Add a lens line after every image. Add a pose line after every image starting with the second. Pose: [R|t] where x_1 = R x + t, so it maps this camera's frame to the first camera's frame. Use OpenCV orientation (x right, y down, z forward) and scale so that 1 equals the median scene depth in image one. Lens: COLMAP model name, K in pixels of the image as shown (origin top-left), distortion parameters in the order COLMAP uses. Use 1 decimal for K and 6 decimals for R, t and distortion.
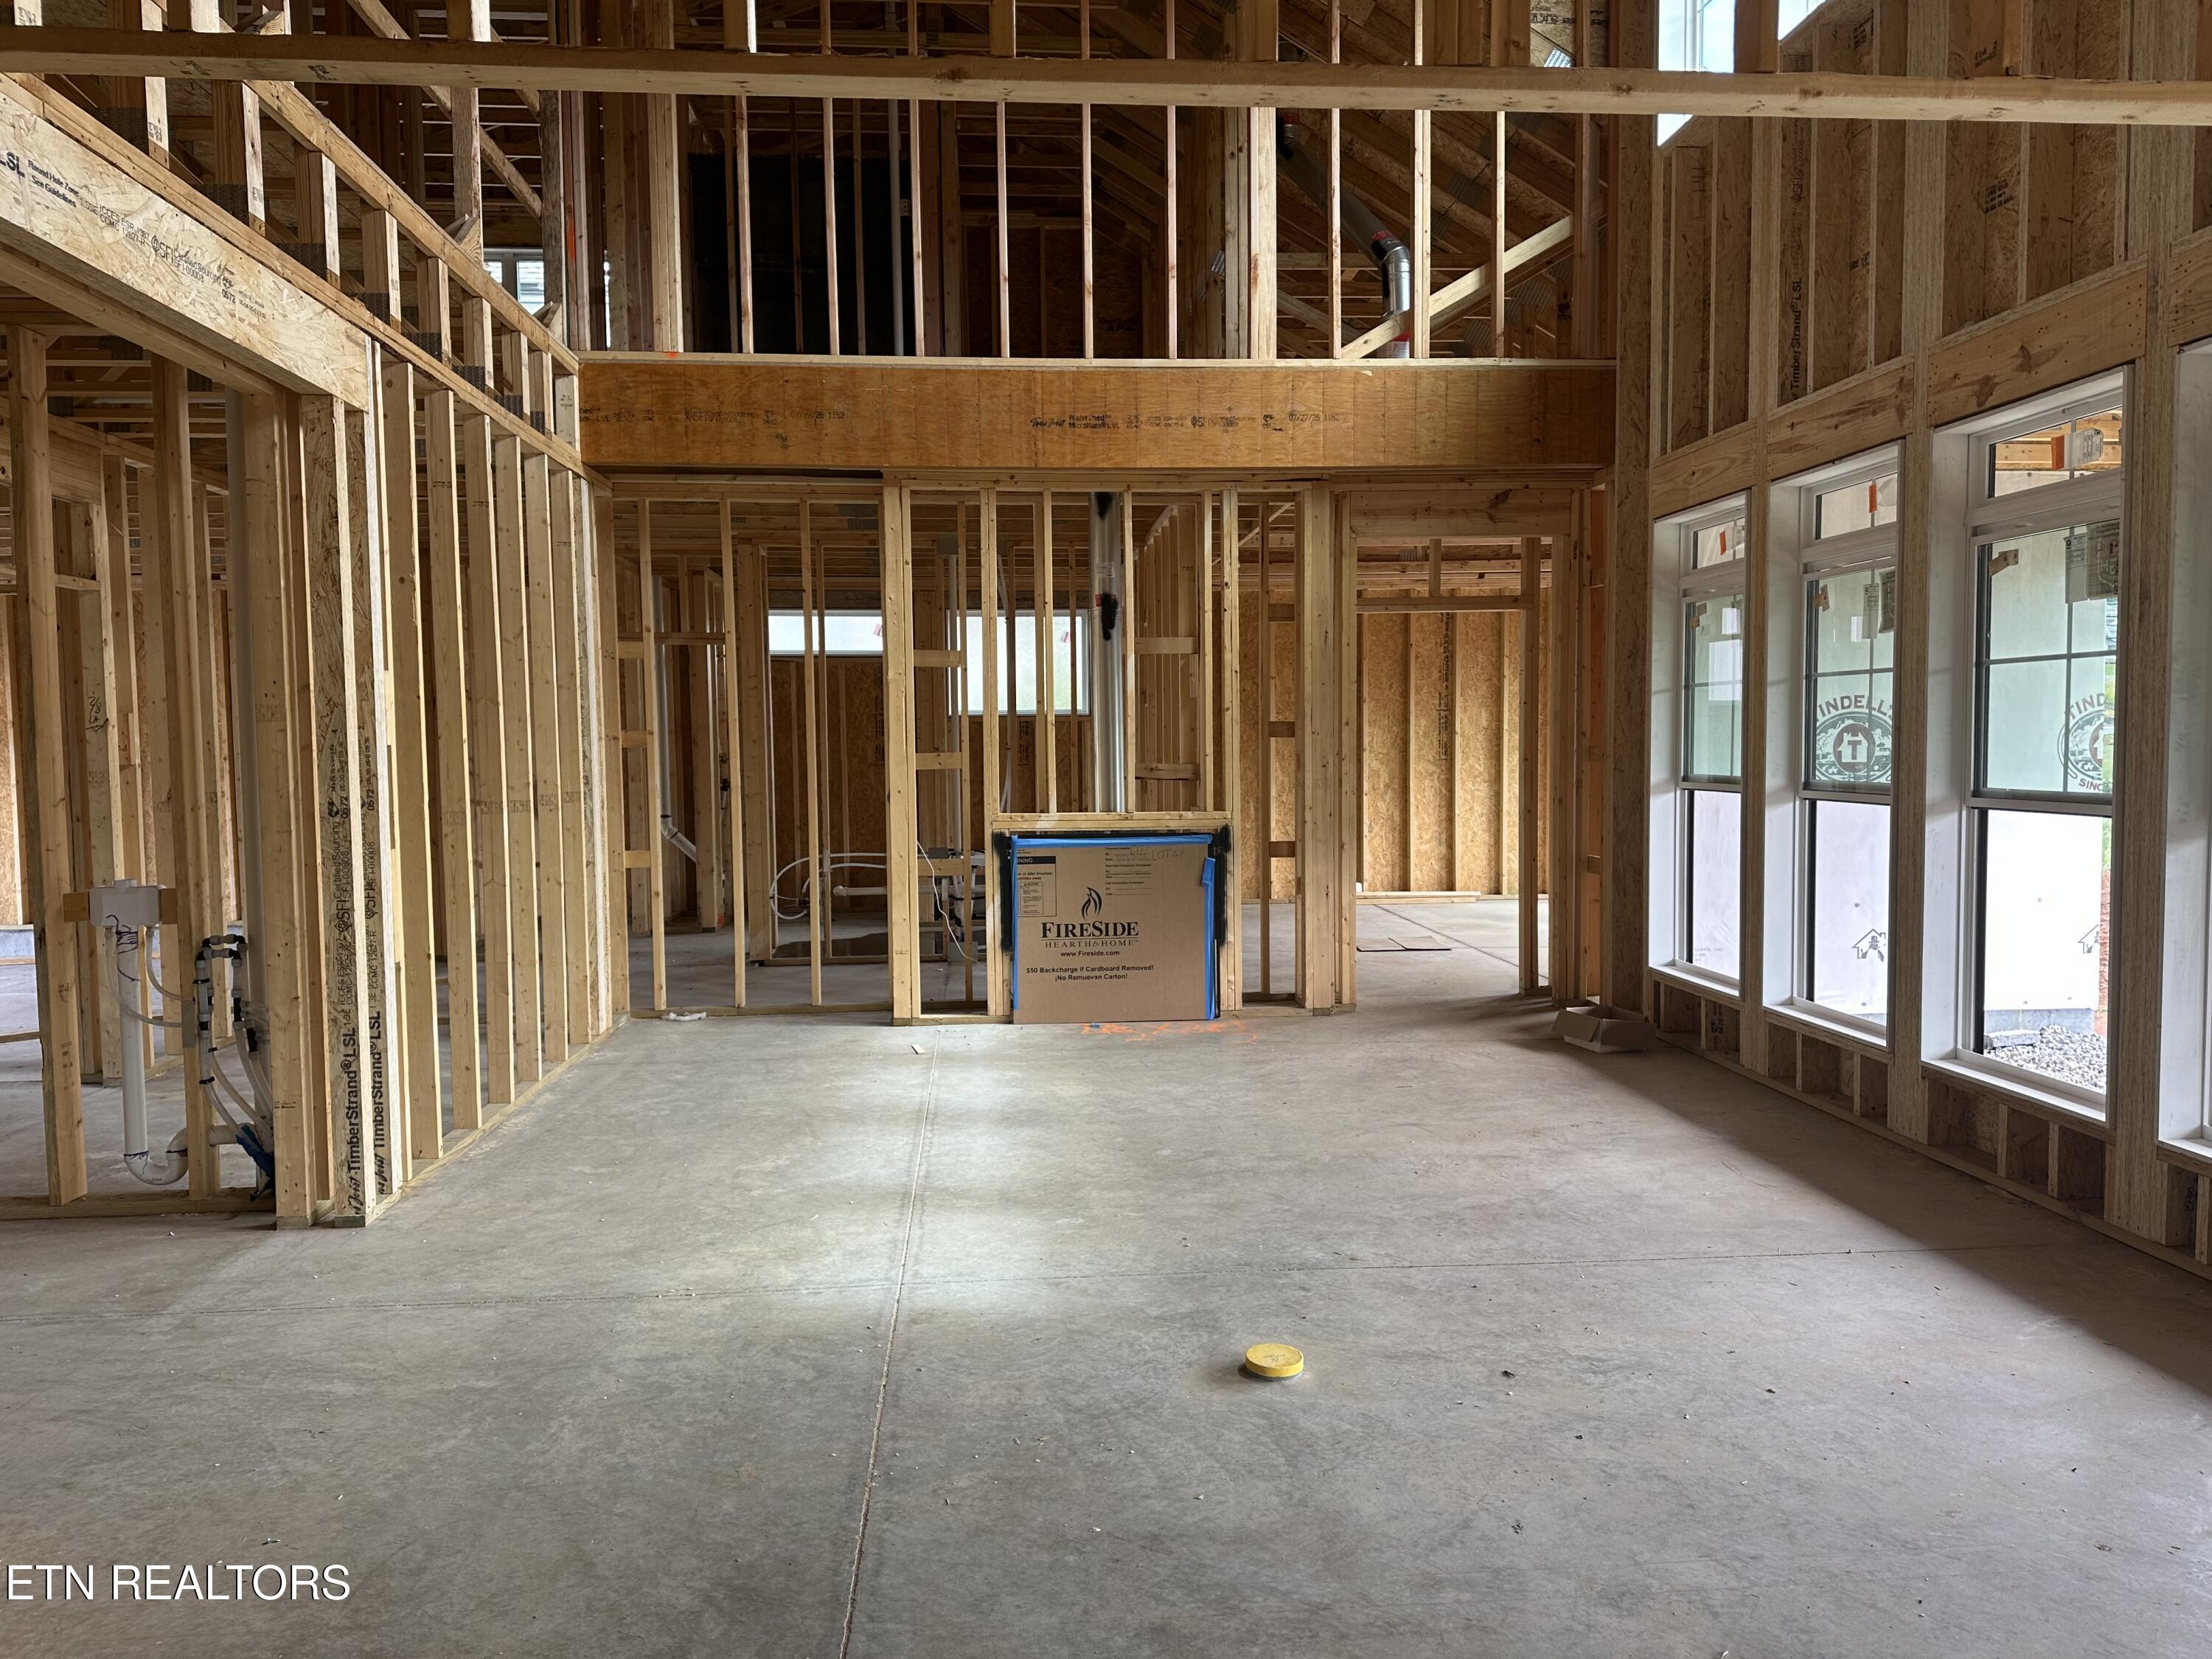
lens RADIAL K [[1562.7, 0, 1046.3], [0, 1562.7, 847.4], [0, 0, 1]] dist [0.006279, -0.032556]
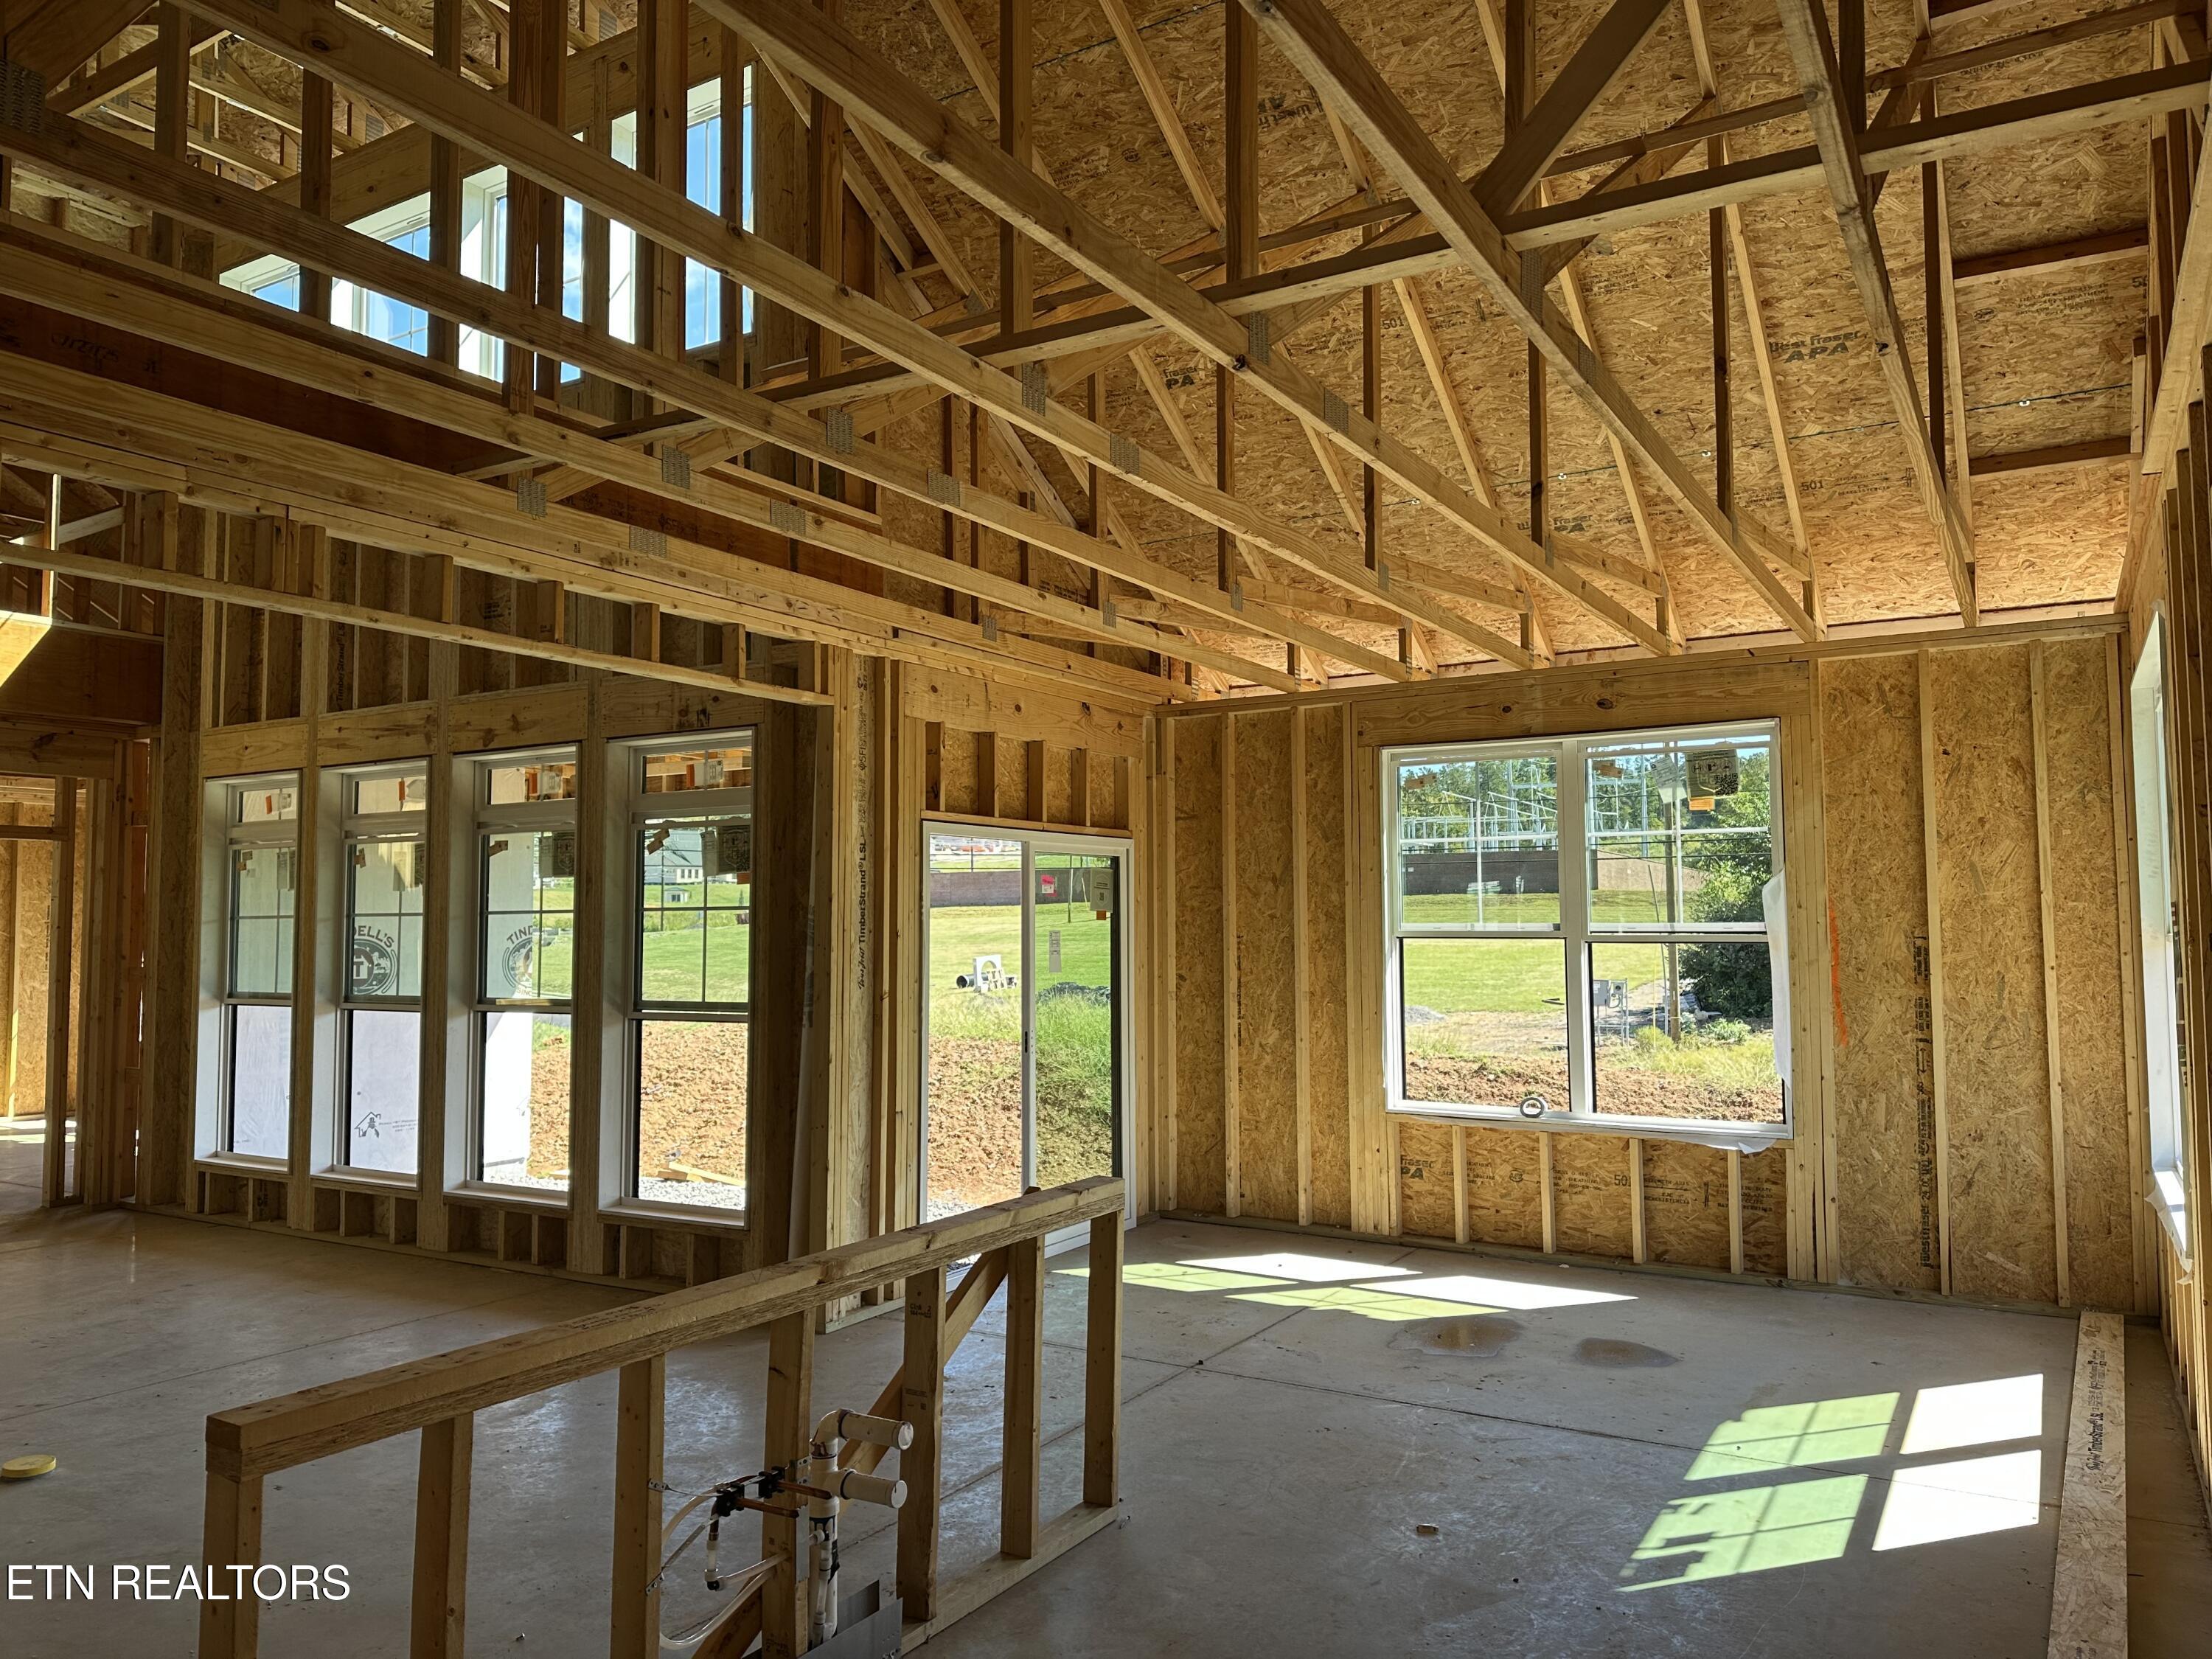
lens RADIAL K [[1546.4, 0, 1106.0], [0, 1546.4, 829.5], [0, 0, 1]] dist [0.116313, -0.157712]
pose [[0.561100, 0.065674, 0.825139, -0.234015], [0.053565, 0.991877, -0.115370, 0.005724], [-0.826013, 0.108932, 0.553025, -0.250399]]
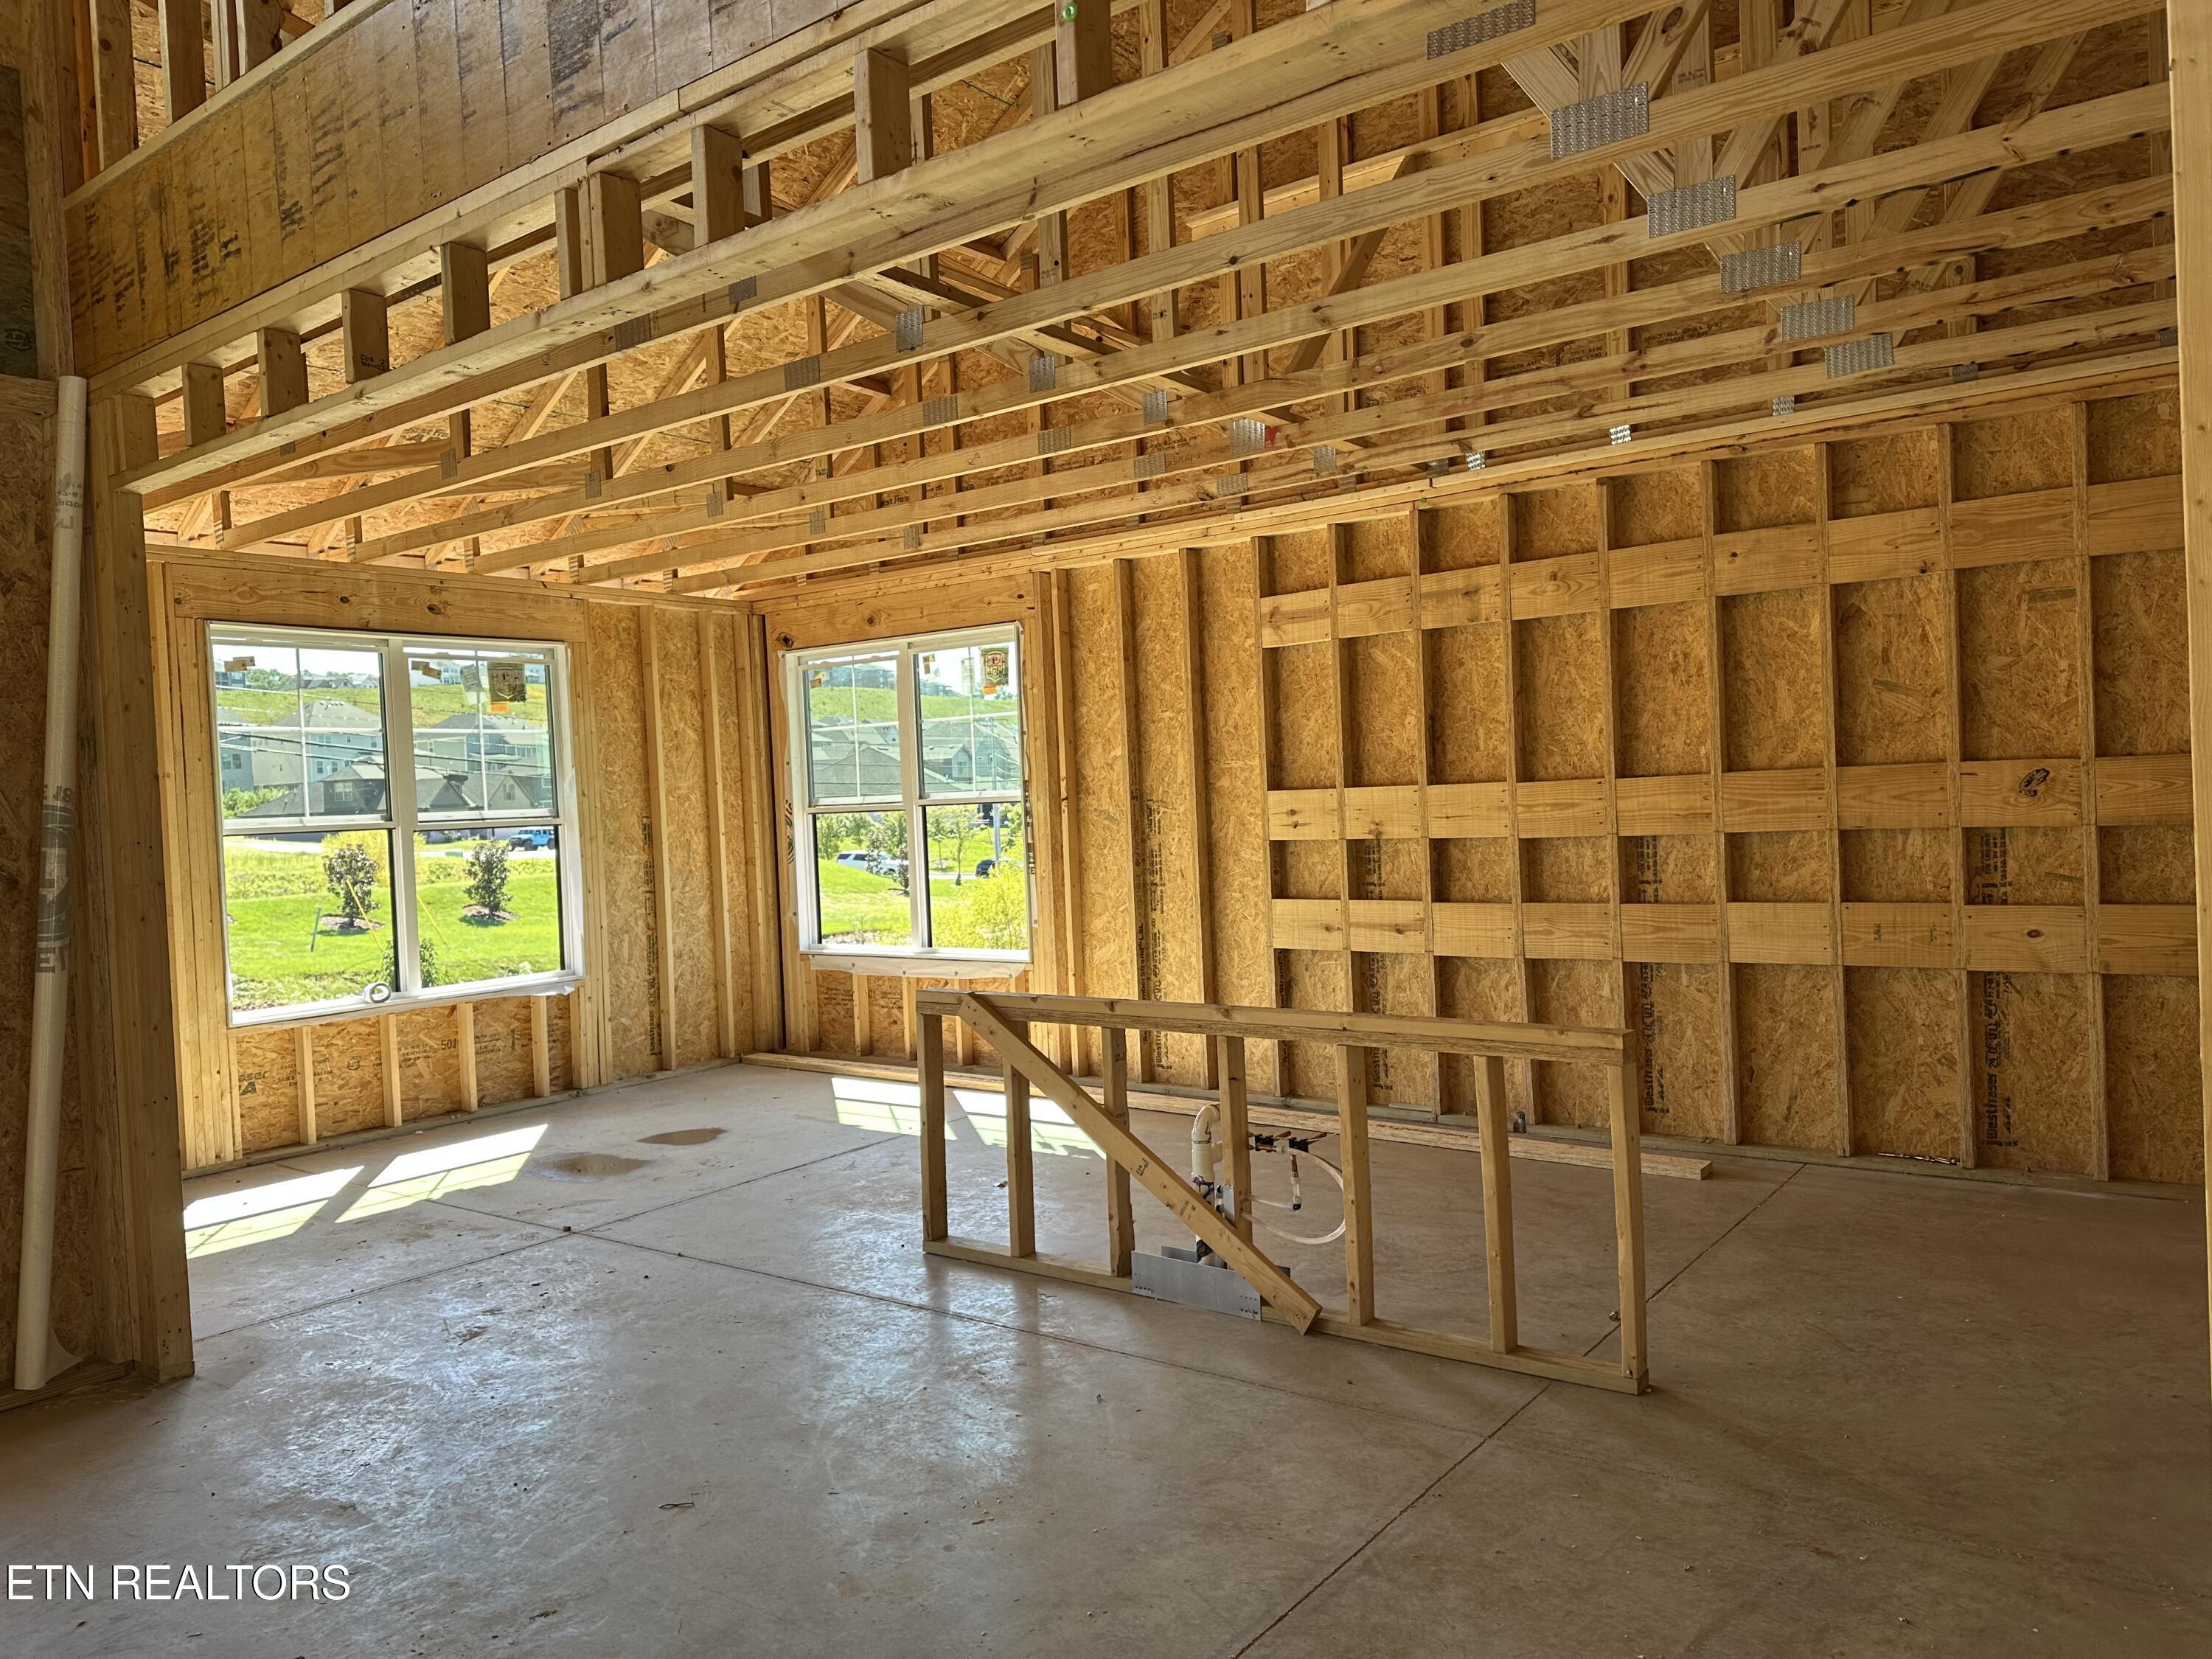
lens RADIAL K [[1546.4, 0, 1106.0], [0, 1546.4, 829.5], [0, 0, 1]] dist [0.116313, -0.157712]
pose [[-0.767578, 0.035174, 0.639989, -0.281502], [0.098768, 0.993058, 0.063880, -0.048386], [-0.633300, 0.112244, -0.765724, 0.638519]]
